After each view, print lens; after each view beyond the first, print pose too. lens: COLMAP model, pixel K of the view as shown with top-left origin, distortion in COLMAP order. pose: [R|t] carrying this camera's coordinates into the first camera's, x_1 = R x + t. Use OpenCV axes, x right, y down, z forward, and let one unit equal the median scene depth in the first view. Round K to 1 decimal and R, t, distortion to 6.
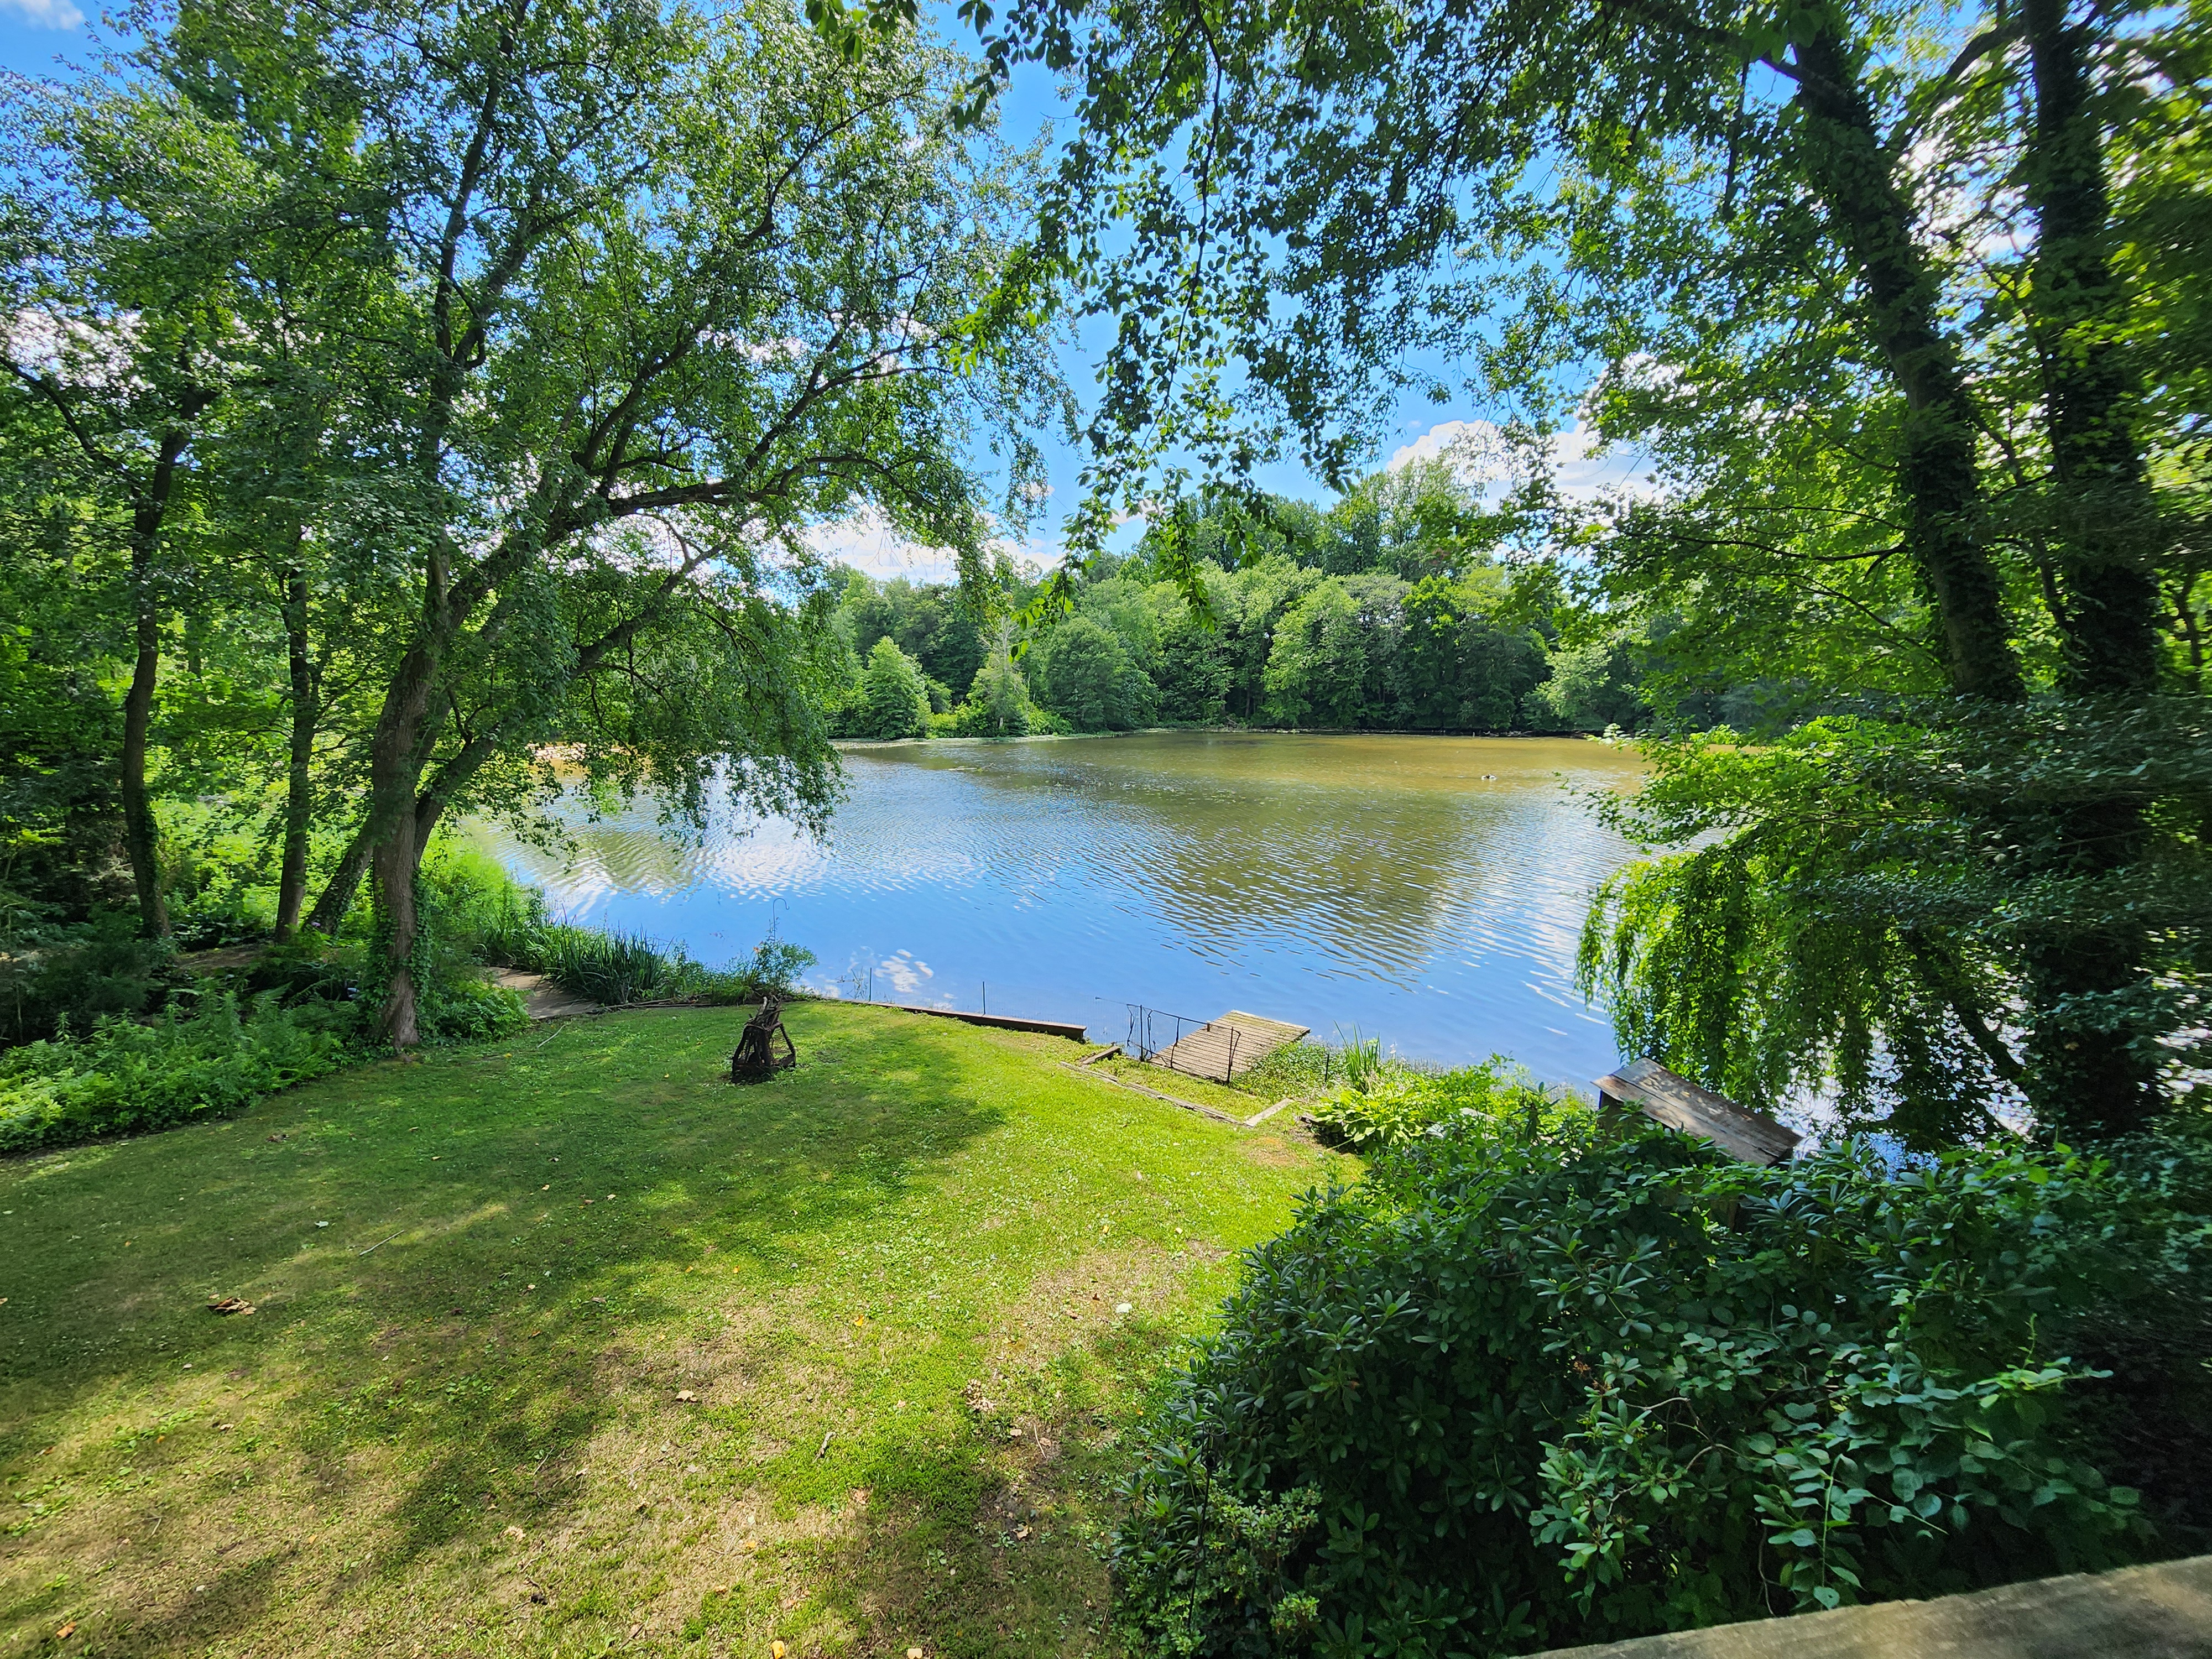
lens RADIAL K [[900.8, 0, 1089.5], [0, 900.8, 820.1], [0, 0, 1]] dist [-0.004402, -0.000078]
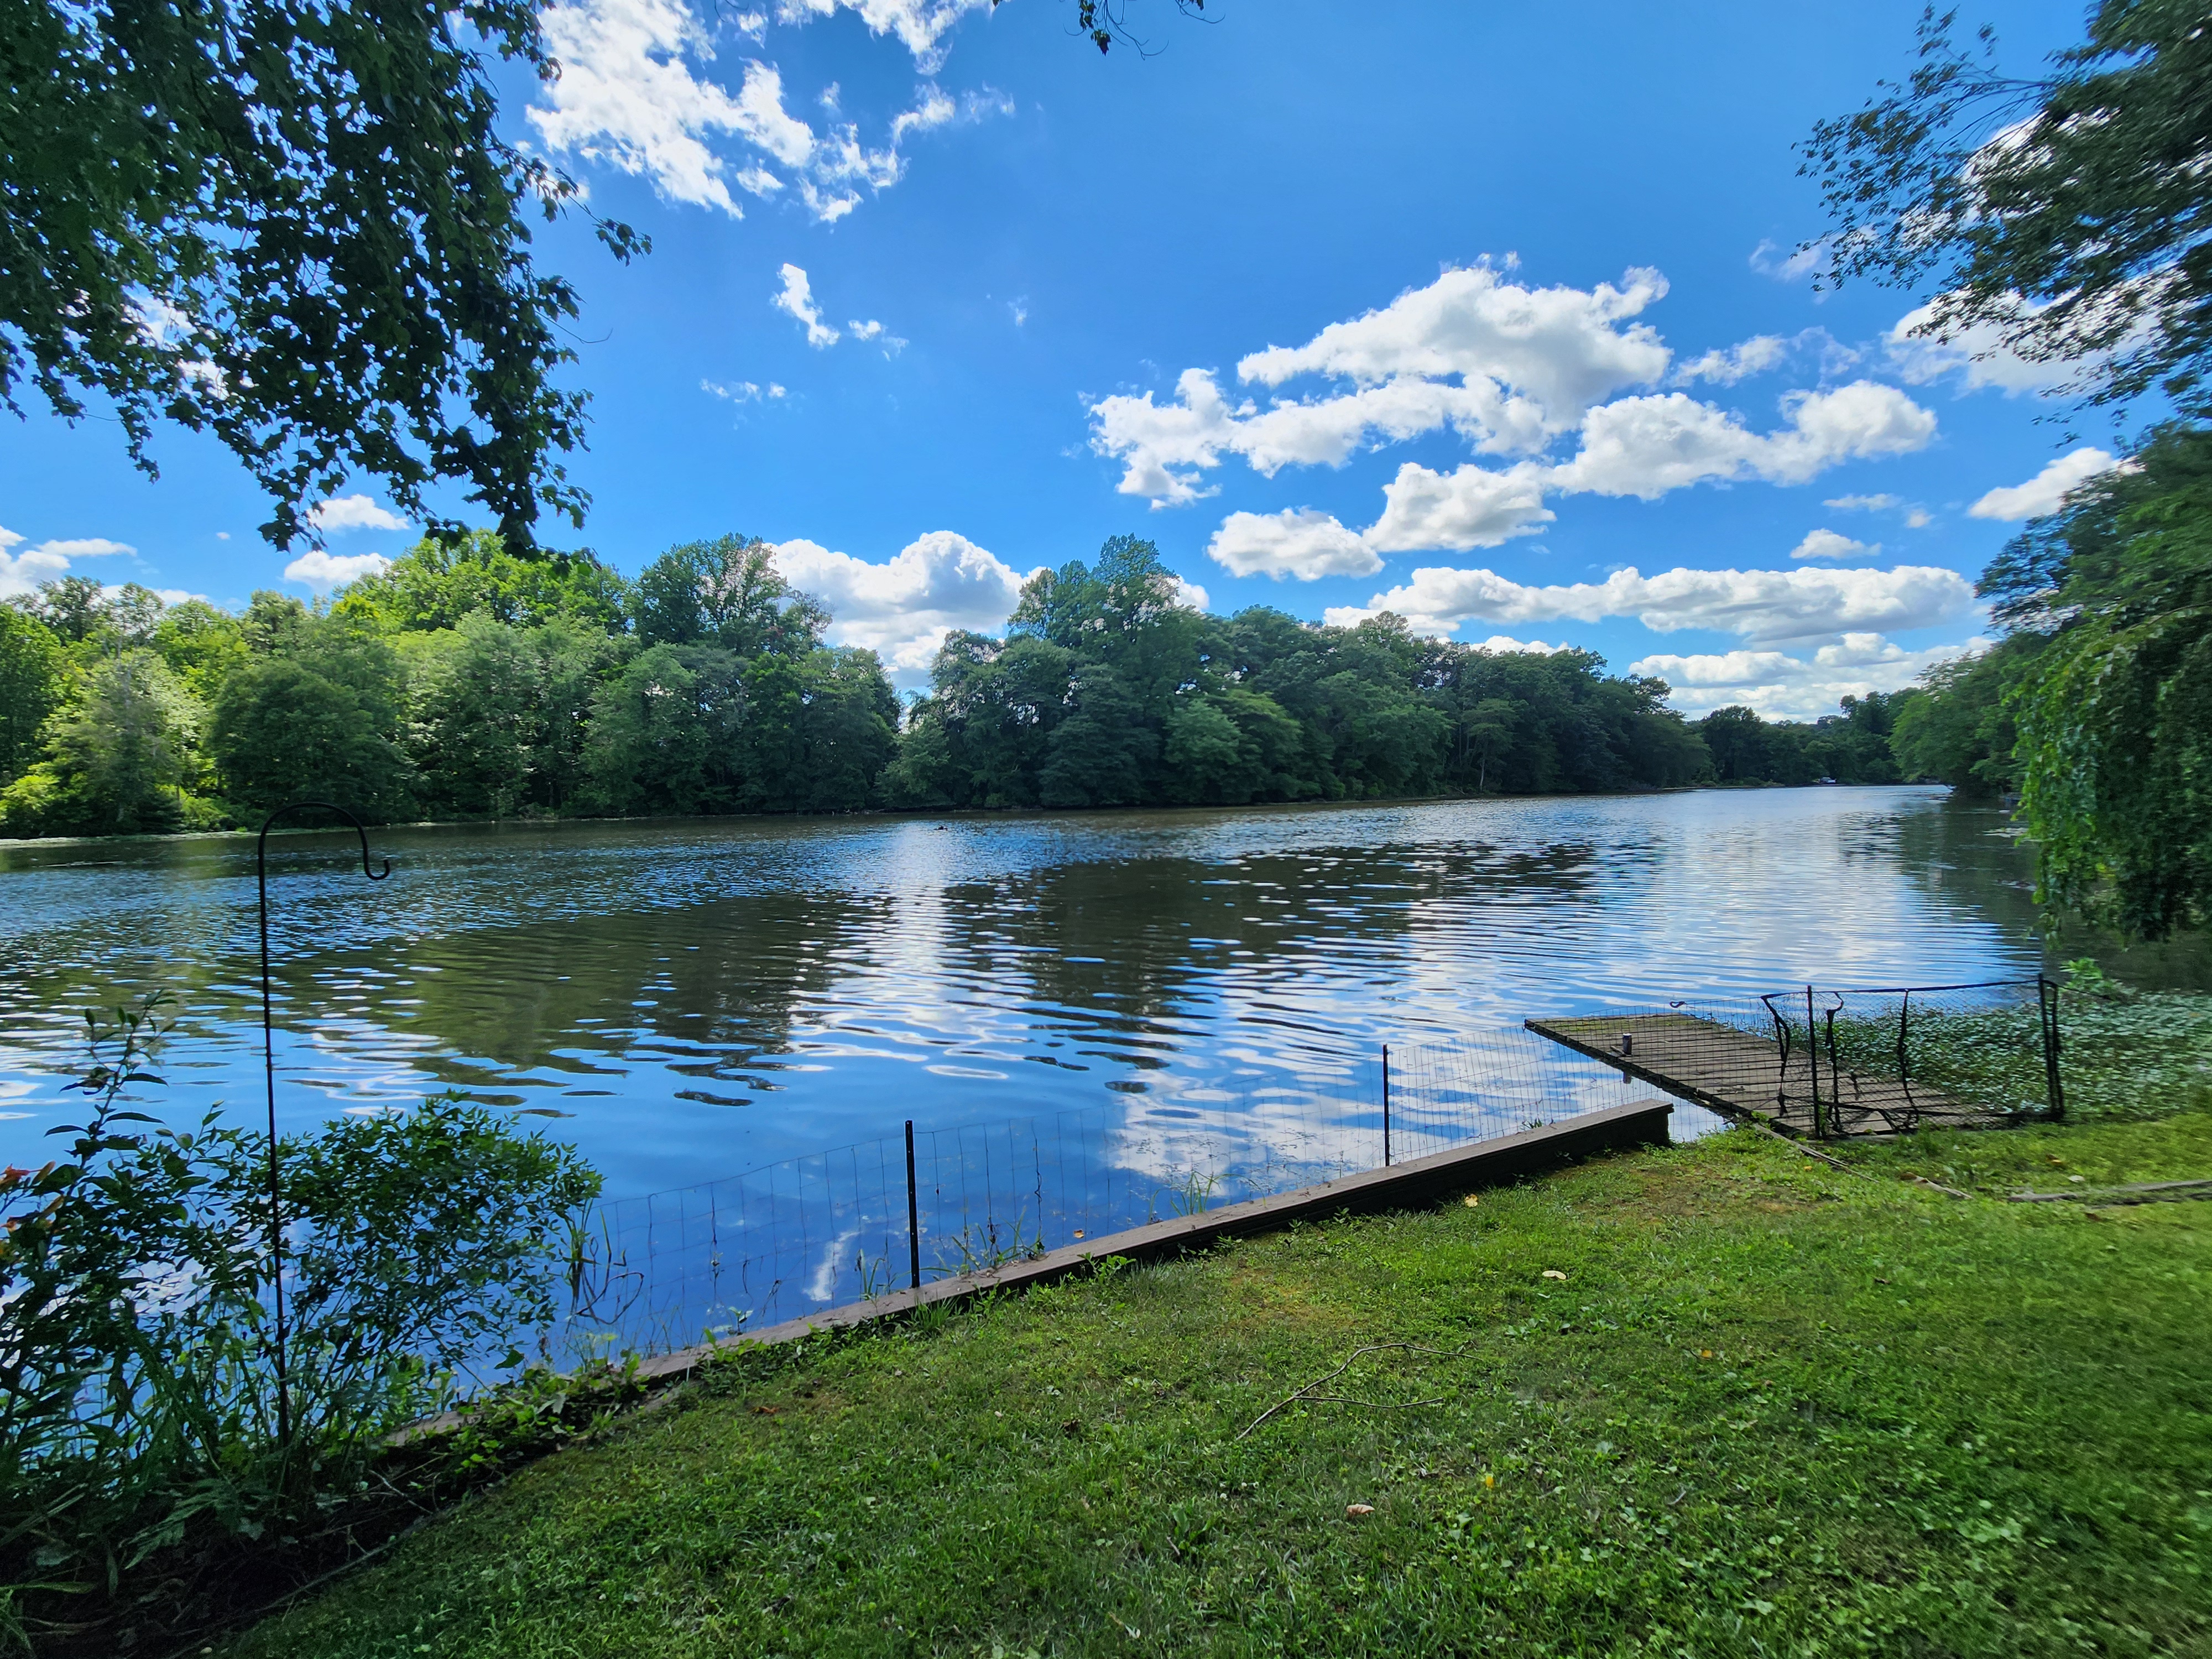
lens RADIAL K [[904.6, 0, 1083.1], [0, 904.6, 823.5], [0, 0, 1]] dist [0.010044, 0.000281]
pose [[0.724077, -0.034869, 0.688838, -0.055103], [0.115776, 0.990695, -0.071550, 0.017565], [-0.679933, 0.131558, 0.721376, 0.122574]]
